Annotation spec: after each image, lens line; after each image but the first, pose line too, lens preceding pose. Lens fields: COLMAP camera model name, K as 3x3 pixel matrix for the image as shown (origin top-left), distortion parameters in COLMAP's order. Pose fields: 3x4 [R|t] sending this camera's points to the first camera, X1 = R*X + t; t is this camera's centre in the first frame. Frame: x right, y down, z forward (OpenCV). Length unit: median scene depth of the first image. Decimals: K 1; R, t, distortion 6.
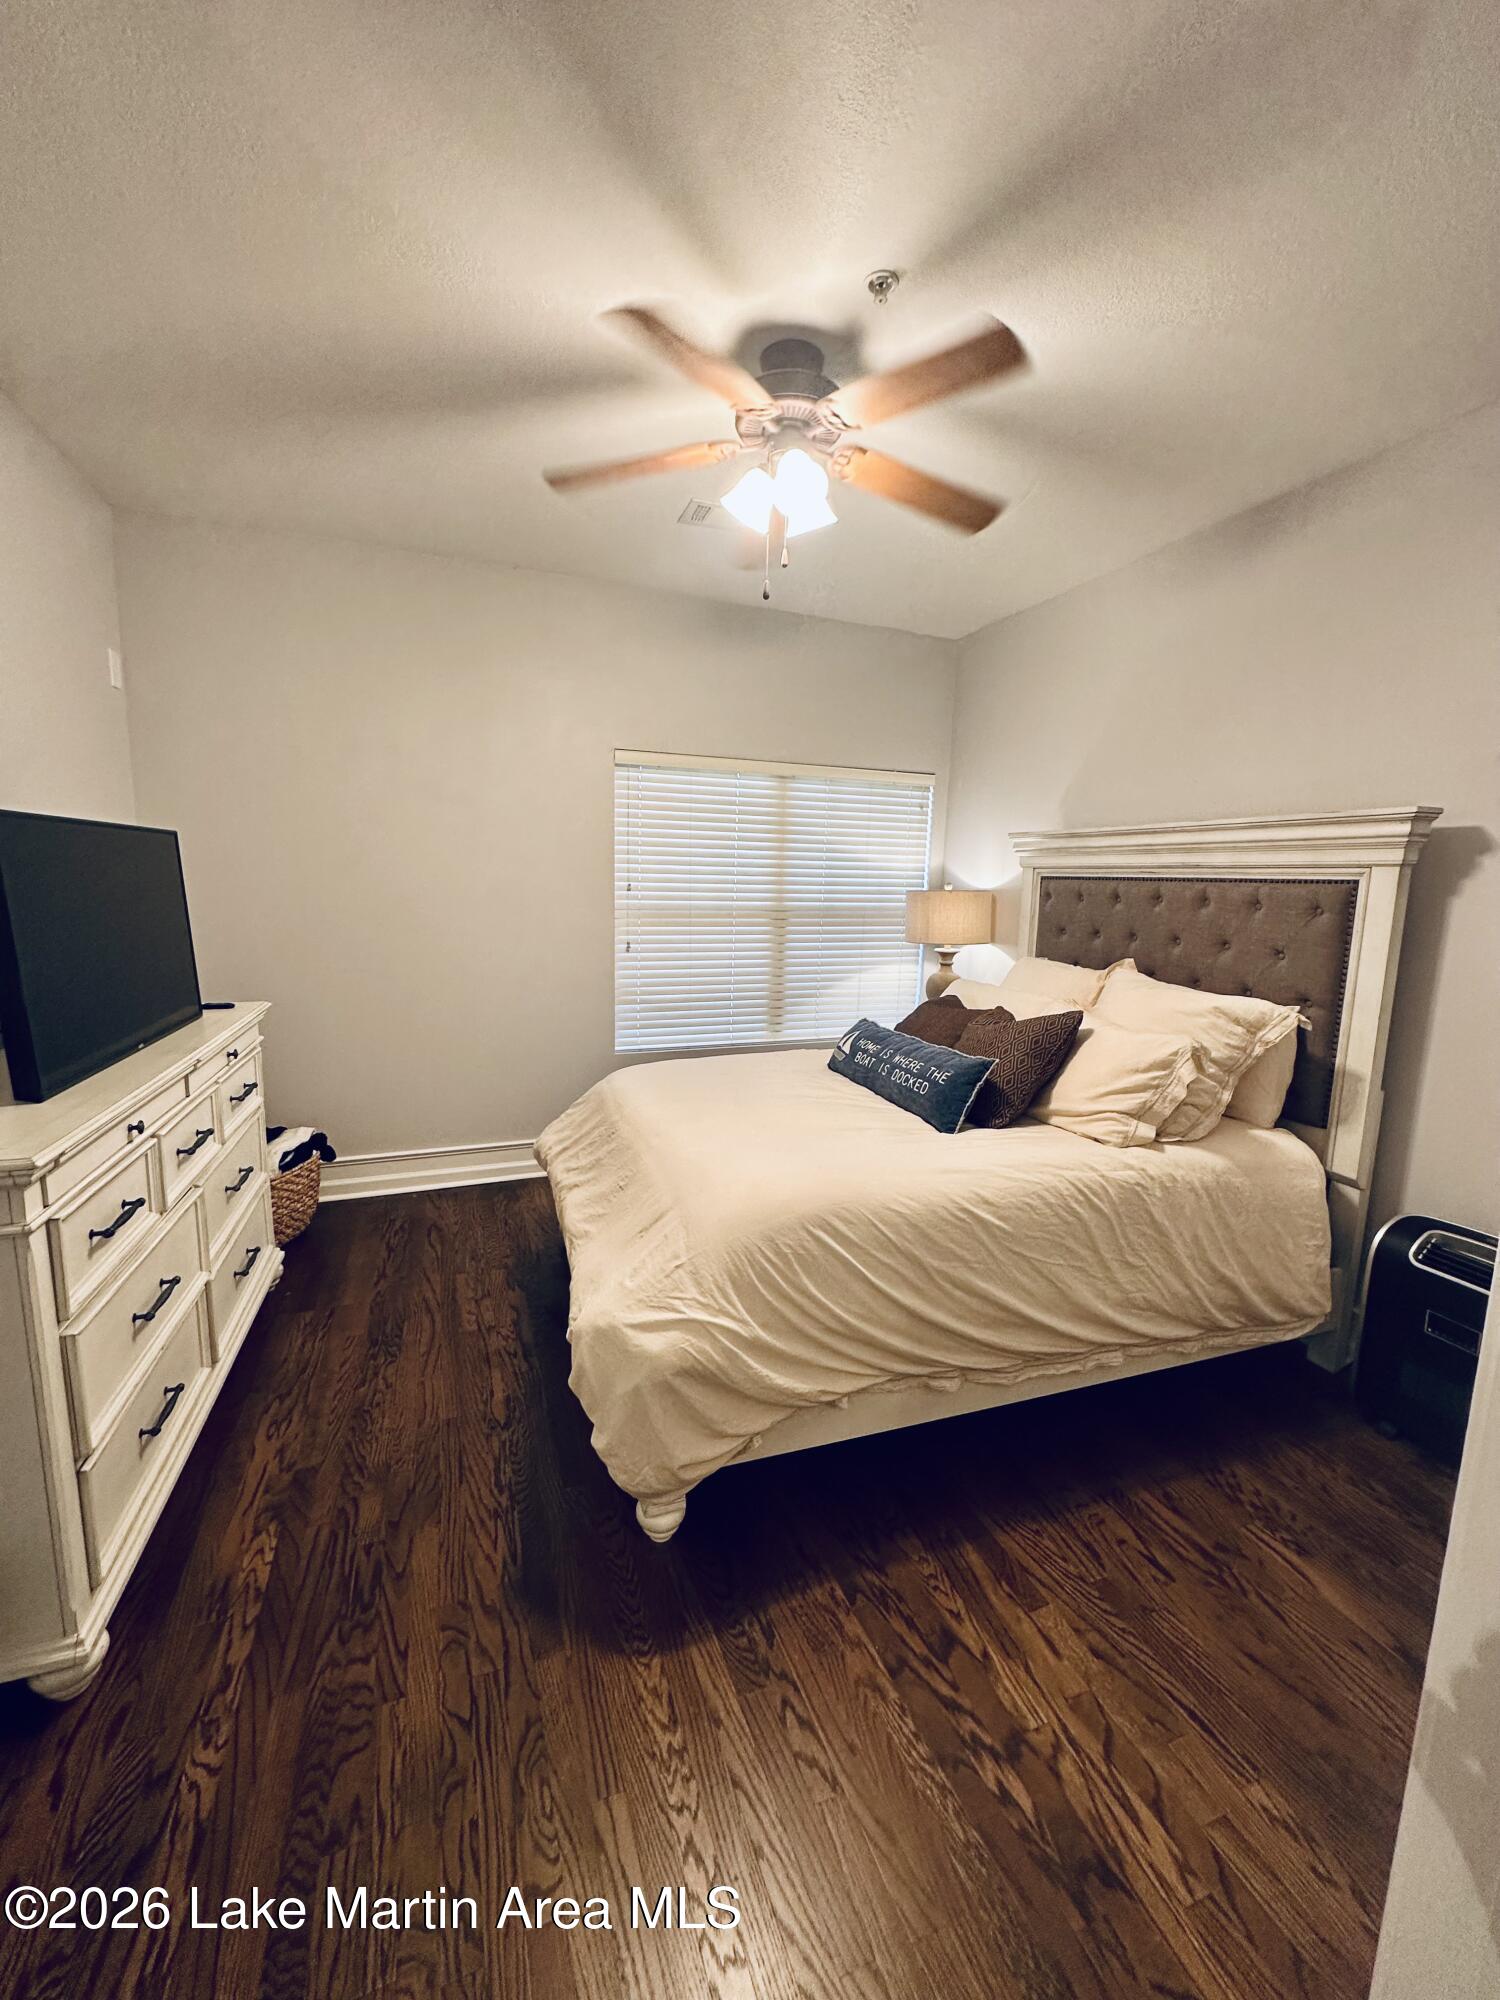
lens RADIAL K [[784.1, 0, 750.0], [0, 784.1, 1000.0], [0, 0, 1]] dist [-0.001602, -0.000096]
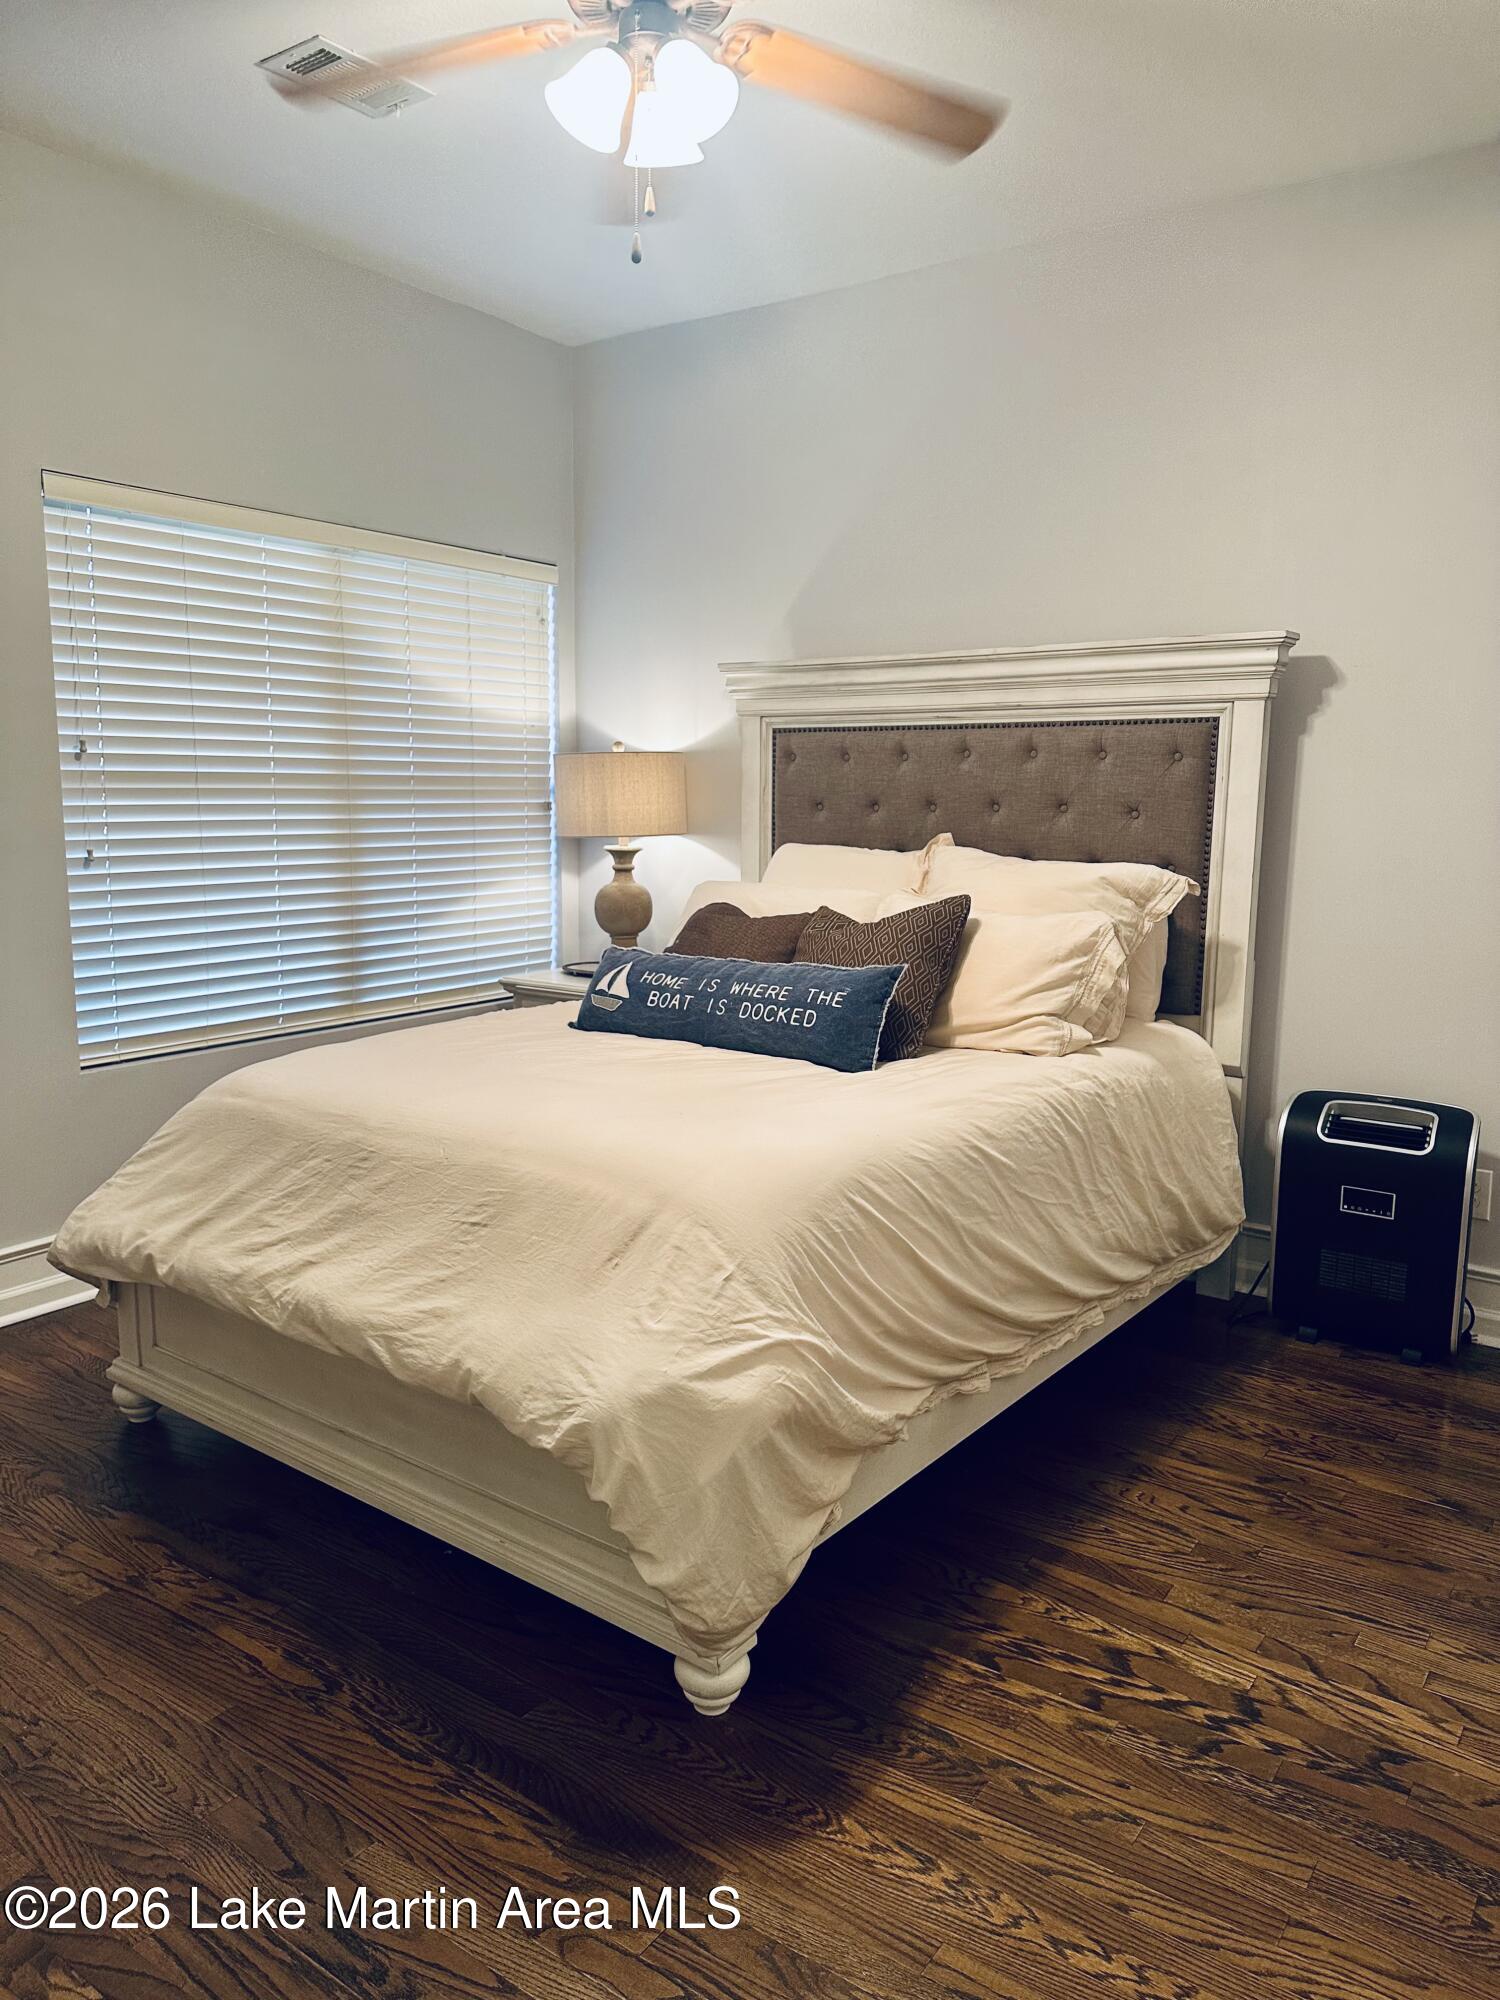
lens RADIAL K [[1373.9, 0, 750.0], [0, 1373.9, 1000.0], [0, 0, 1]] dist [0.055754, -0.072222]
pose [[0.838205, -0.102355, 0.535664, -0.569376], [0.095905, 0.994587, 0.039976, 0.051417], [-0.536857, 0.017865, 0.843484, 0.003326]]
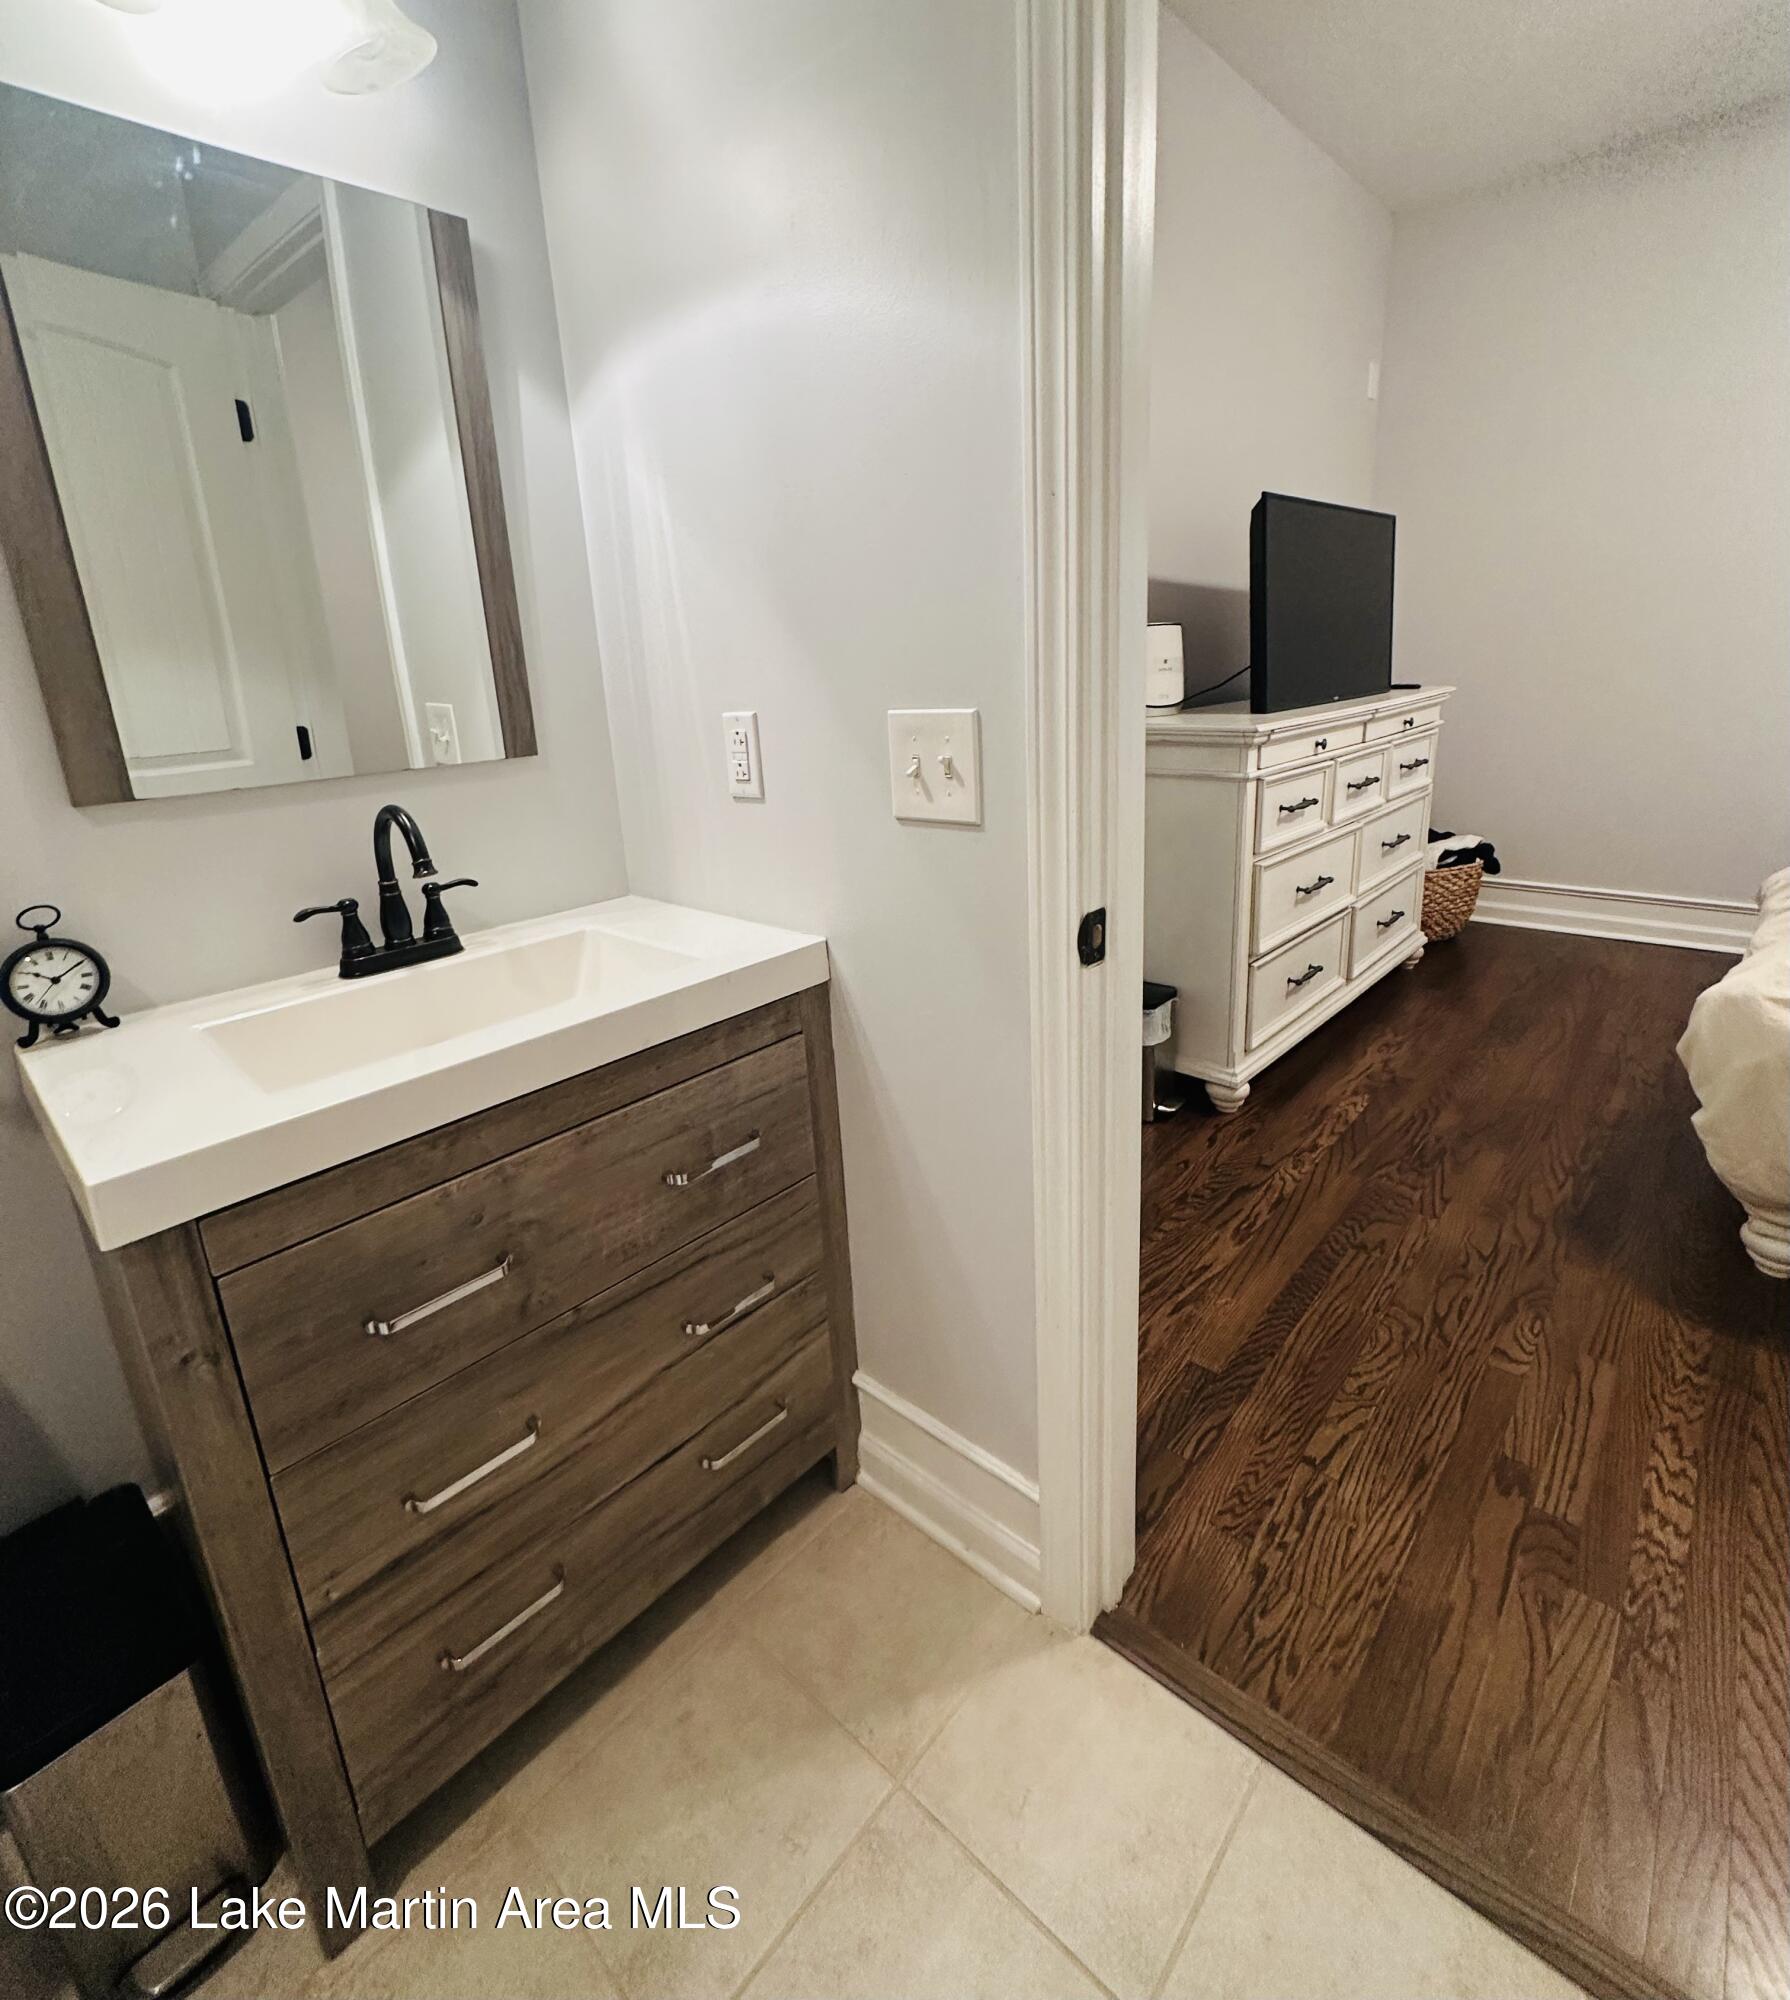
lens RADIAL K [[956.0, 0, 904.3], [0, 956.0, 906.9], [0, 0, 1]] dist [-0.002817, -0.000573]
pose [[0.452079, 0.182126, -0.873186, 0.248823], [-0.075898, 0.983237, 0.165786, 0.177990], [0.888743, -0.008675, 0.458324, -0.248207]]
